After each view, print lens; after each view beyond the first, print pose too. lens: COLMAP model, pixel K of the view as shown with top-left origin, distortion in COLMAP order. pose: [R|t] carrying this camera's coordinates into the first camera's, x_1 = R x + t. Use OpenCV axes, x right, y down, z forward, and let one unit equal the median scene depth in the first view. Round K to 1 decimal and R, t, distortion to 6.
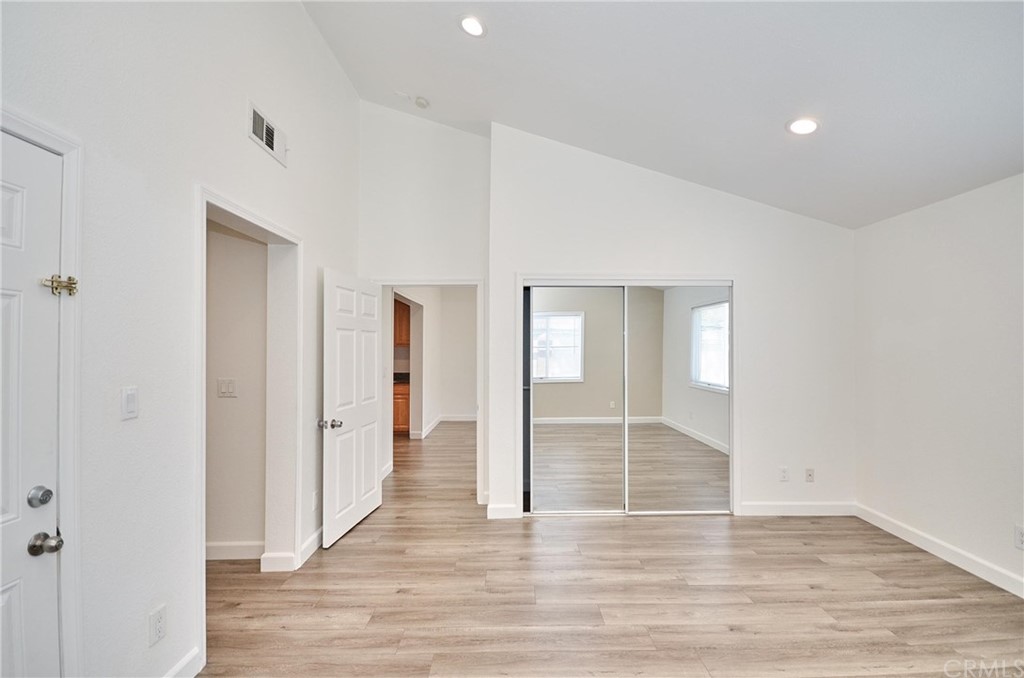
lens RADIAL K [[459.7, 0, 515.3], [0, 459.7, 343.4], [0, 0, 1]] dist [0.013809, -0.017619]
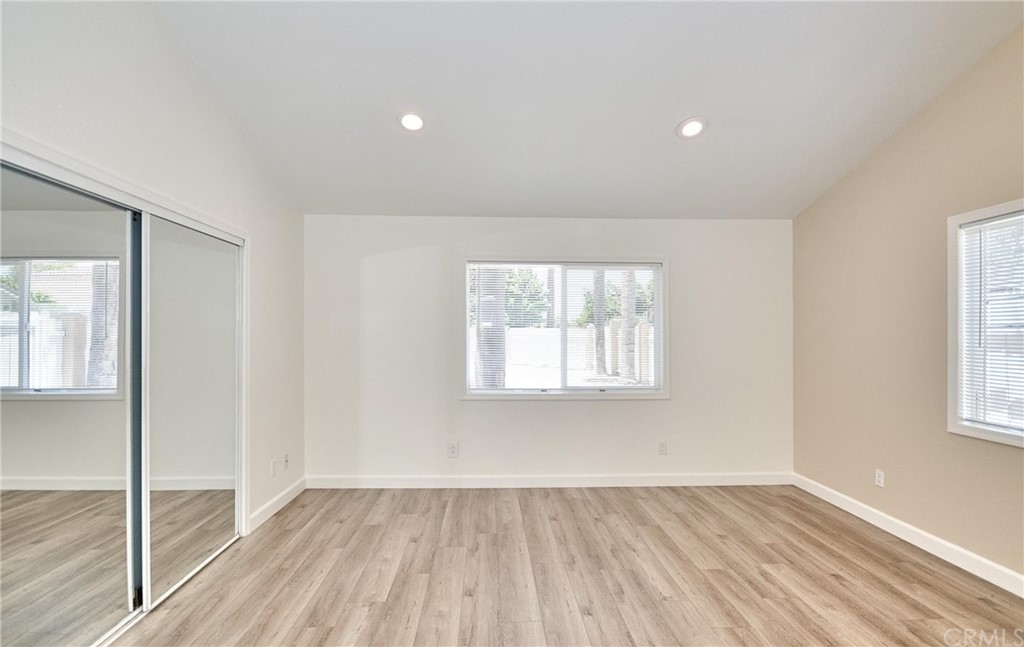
lens RADIAL K [[463.3, 0, 537.4], [0, 463.3, 332.4], [0, 0, 1]] dist [-0.002699, -0.000837]
pose [[-0.038278, 0.005857, 0.999250, -0.422052], [-0.014751, 0.999871, -0.006426, 0.021286], [-0.999158, -0.014986, -0.038187, 0.644060]]
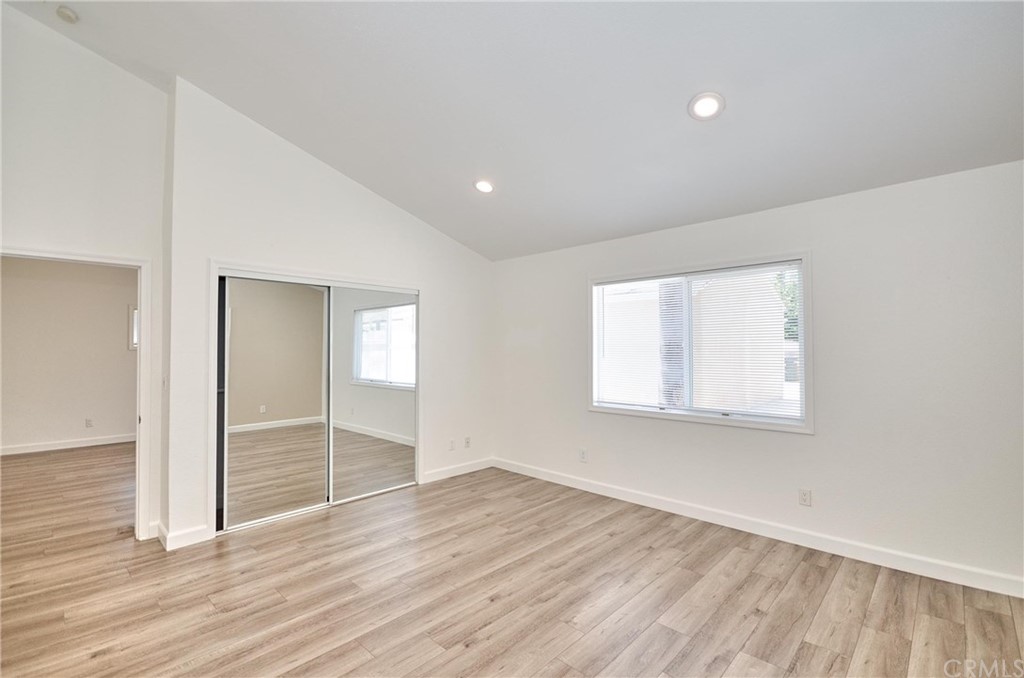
lens RADIAL K [[456.3, 0, 537.5], [0, 456.3, 342.2], [0, 0, 1]] dist [0.000365, -0.010438]
pose [[0.675153, 0.010562, 0.737602, -0.248944], [-0.007337, 0.999944, -0.007603, 0.006682], [-0.737641, -0.000279, 0.675193, -0.049896]]
